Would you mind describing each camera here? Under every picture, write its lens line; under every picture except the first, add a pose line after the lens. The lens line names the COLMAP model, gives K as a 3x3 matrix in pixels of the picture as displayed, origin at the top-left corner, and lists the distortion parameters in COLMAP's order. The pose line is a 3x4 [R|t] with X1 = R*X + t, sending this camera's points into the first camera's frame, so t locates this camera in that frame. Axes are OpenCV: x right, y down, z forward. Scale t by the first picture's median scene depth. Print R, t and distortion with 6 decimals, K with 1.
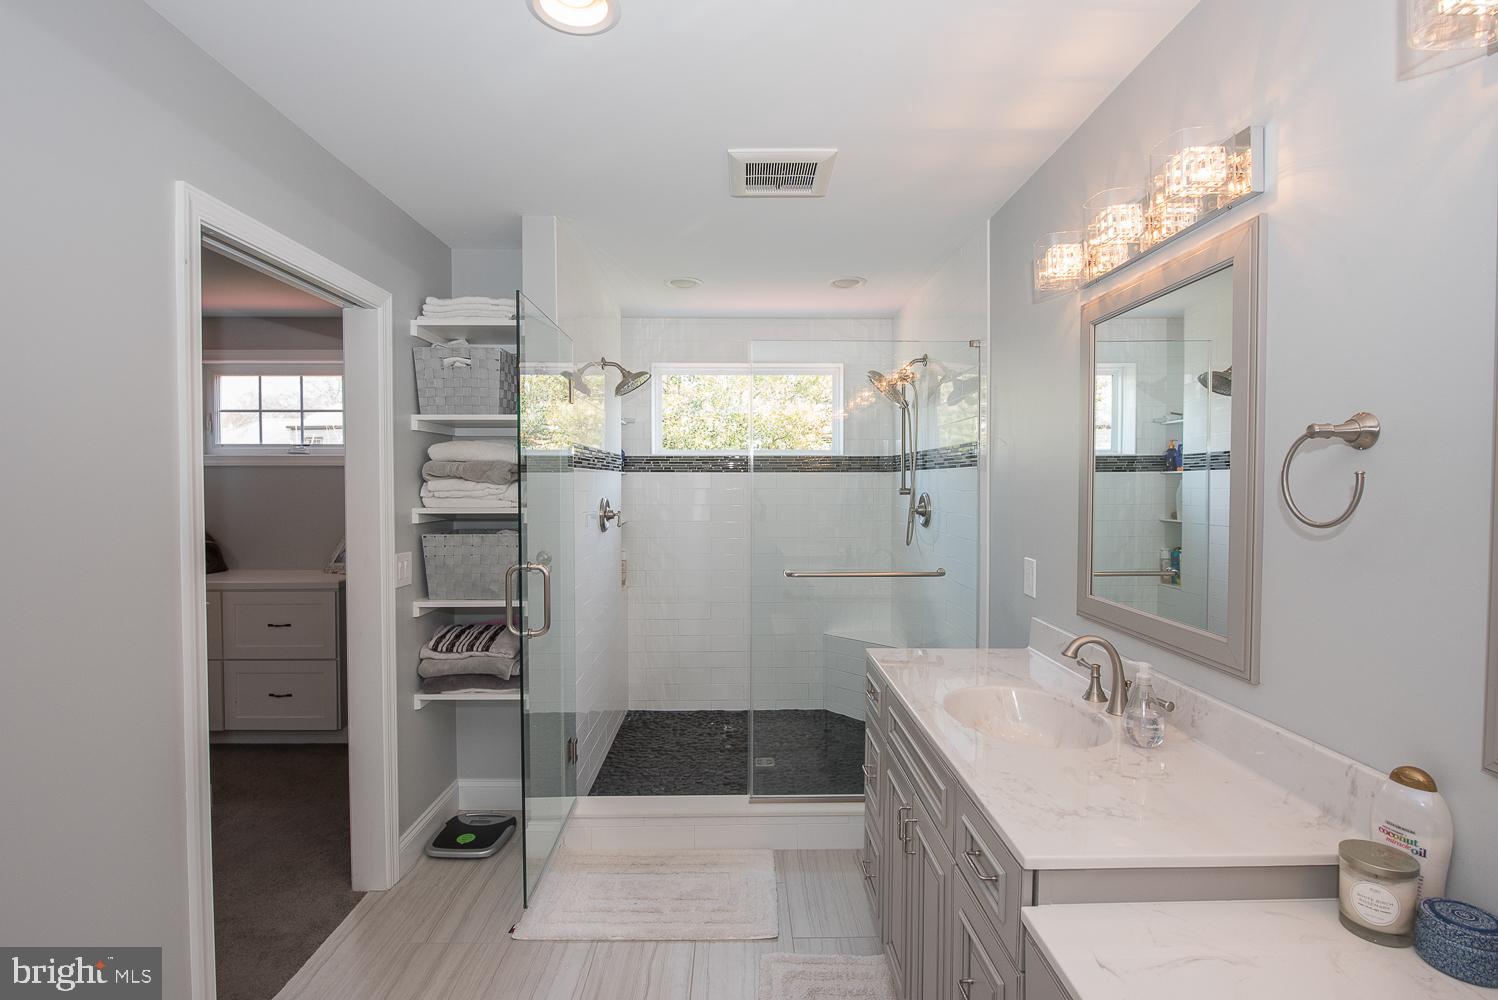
lens RADIAL K [[688.7, 0, 747.5], [0, 688.7, 499.4], [0, 0, 1]] dist [0.000242, -0.008476]
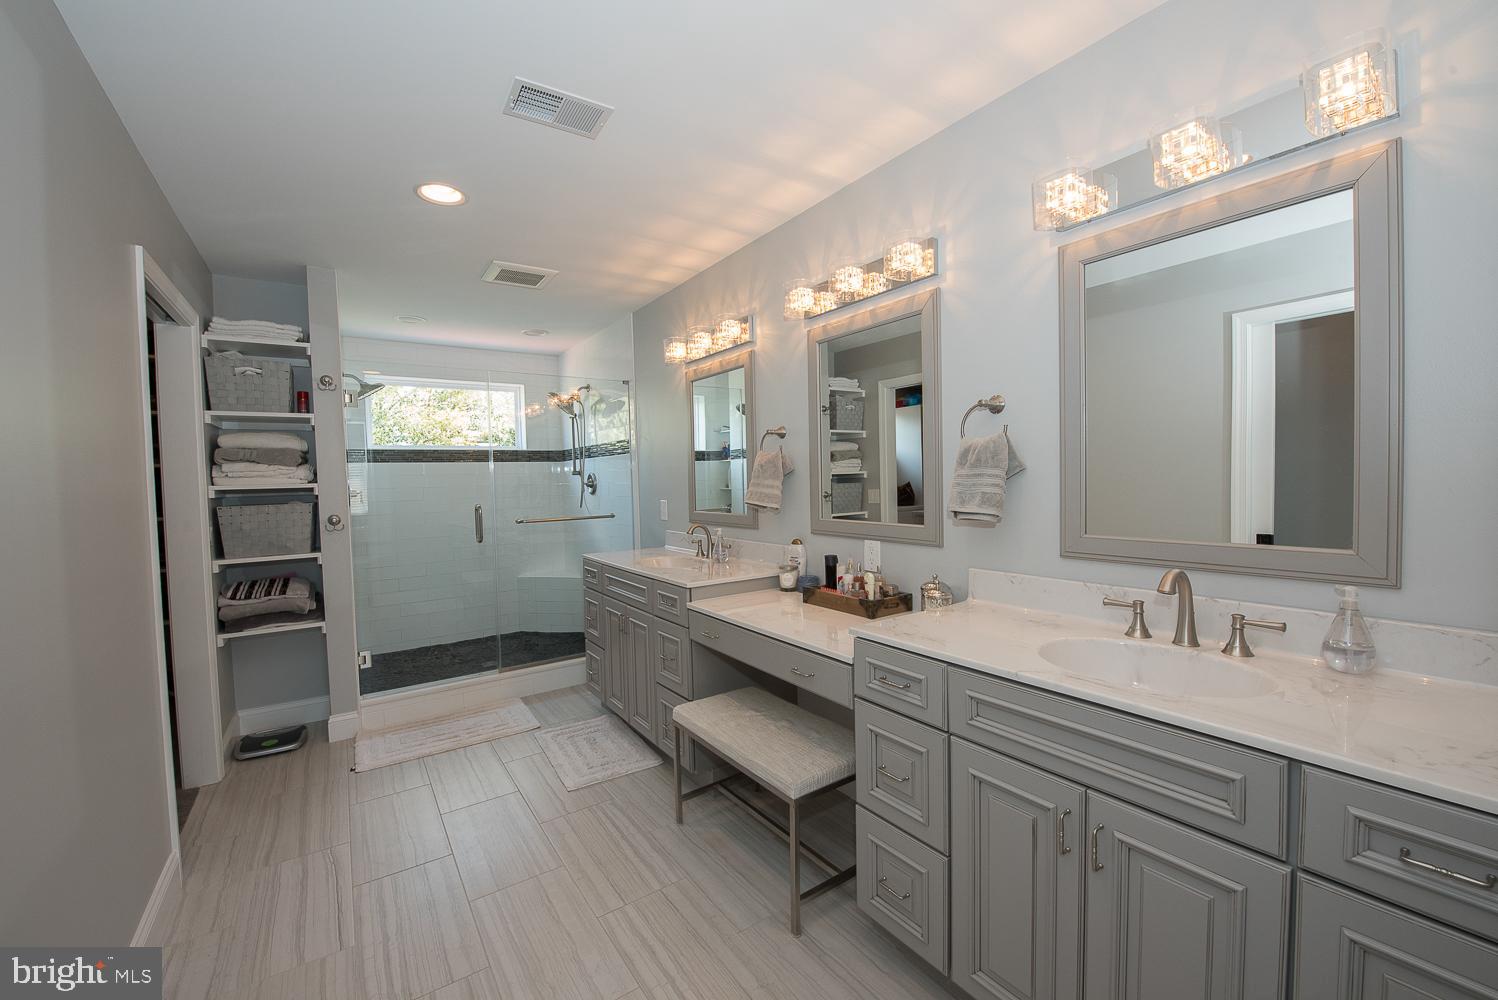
lens RADIAL K [[597.6, 0, 746.5], [0, 597.6, 499.0], [0, 0, 1]] dist [-0.010557, -0.004438]
pose [[0.830693, -0.039946, 0.555296, -0.269893], [0.038744, 0.999152, 0.013916, 0.058792], [-0.555382, 0.009954, 0.831536, -0.424932]]
